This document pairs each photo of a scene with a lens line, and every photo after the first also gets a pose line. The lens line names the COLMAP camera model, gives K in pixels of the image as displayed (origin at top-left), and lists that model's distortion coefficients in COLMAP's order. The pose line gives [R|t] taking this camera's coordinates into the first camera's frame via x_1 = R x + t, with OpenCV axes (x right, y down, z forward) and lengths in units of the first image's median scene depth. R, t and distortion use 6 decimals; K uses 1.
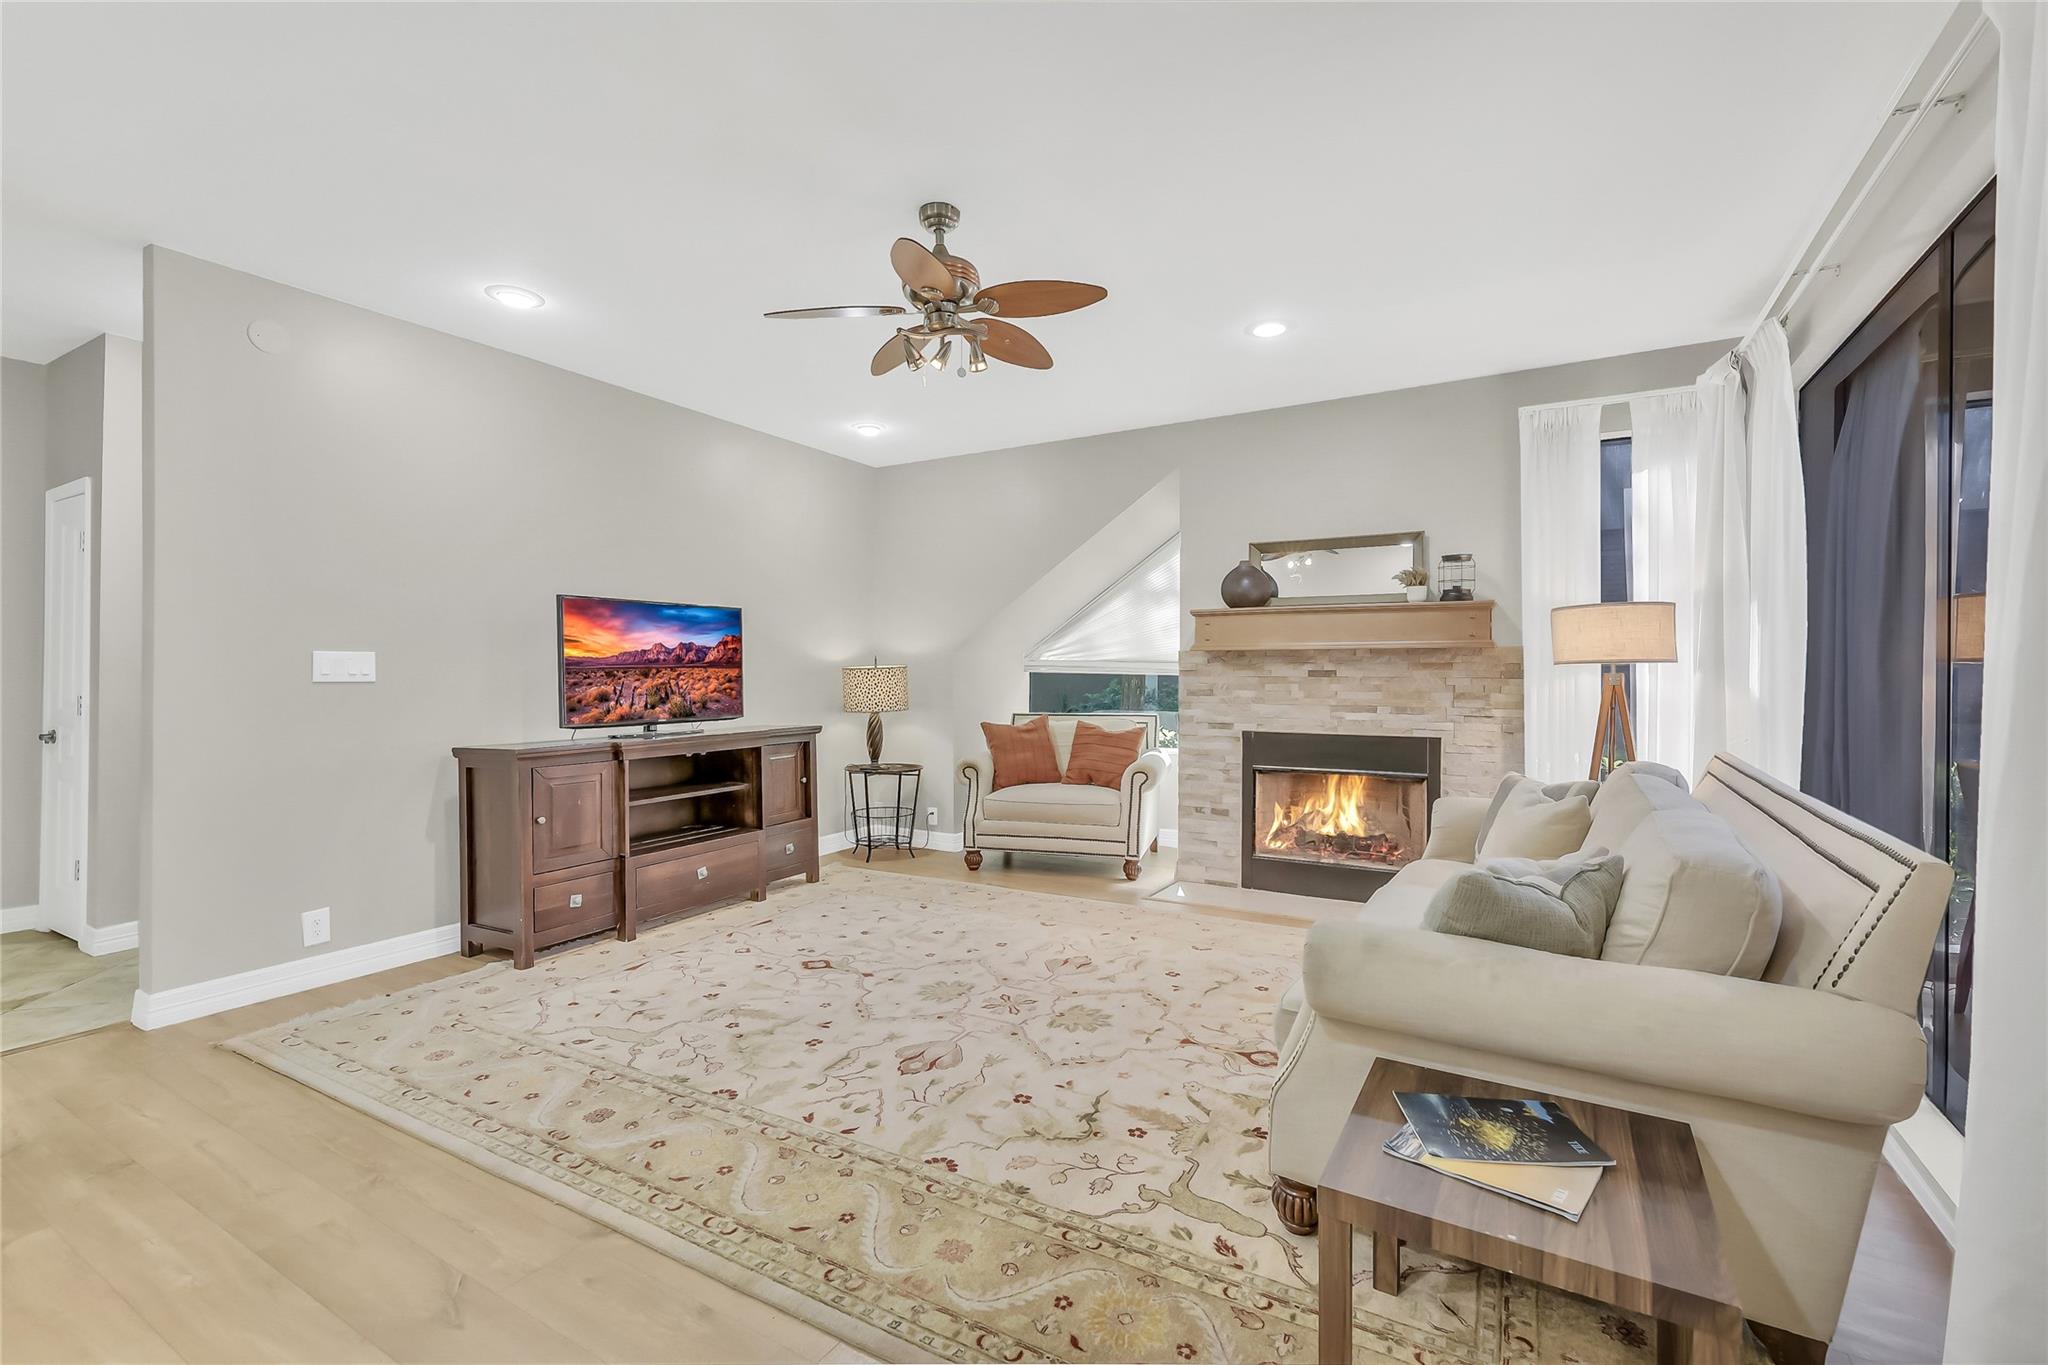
lens RADIAL K [[883.0, 0, 1027.7], [0, 883.0, 679.2], [0, 0, 1]] dist [0.003512, -0.002140]
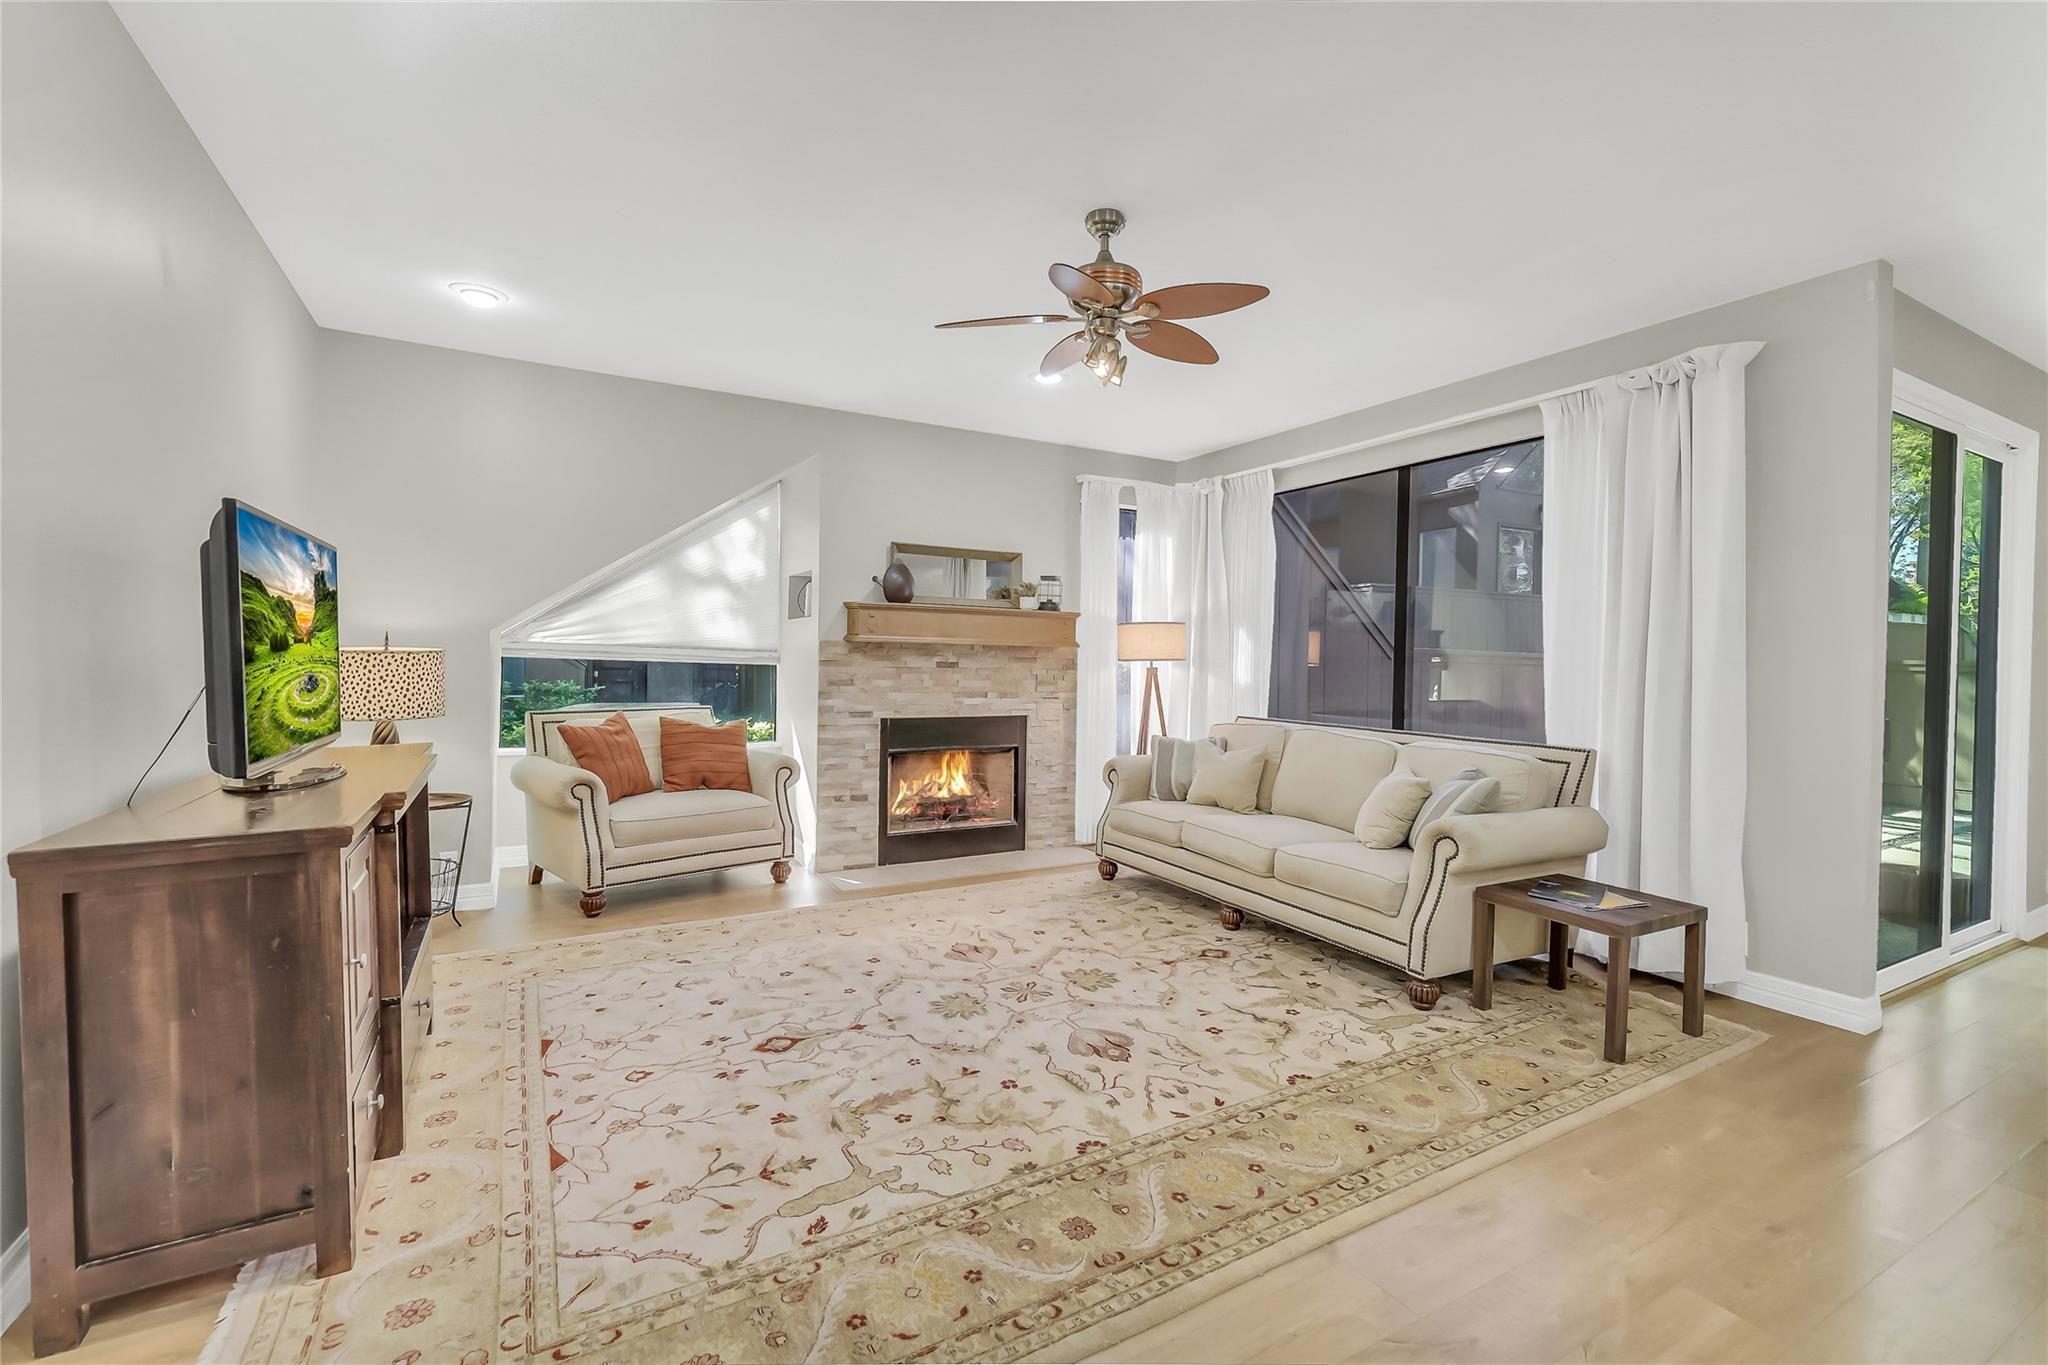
lens RADIAL K [[883.0, 0, 1029.1], [0, 883.0, 679.5], [0, 0, 1]] dist [0.003512, -0.002140]
pose [[0.508567, -0.012519, 0.860931, -0.671841], [-0.008257, 0.999777, 0.019416, -0.011641], [-0.860983, -0.016983, 0.508351, 0.359188]]
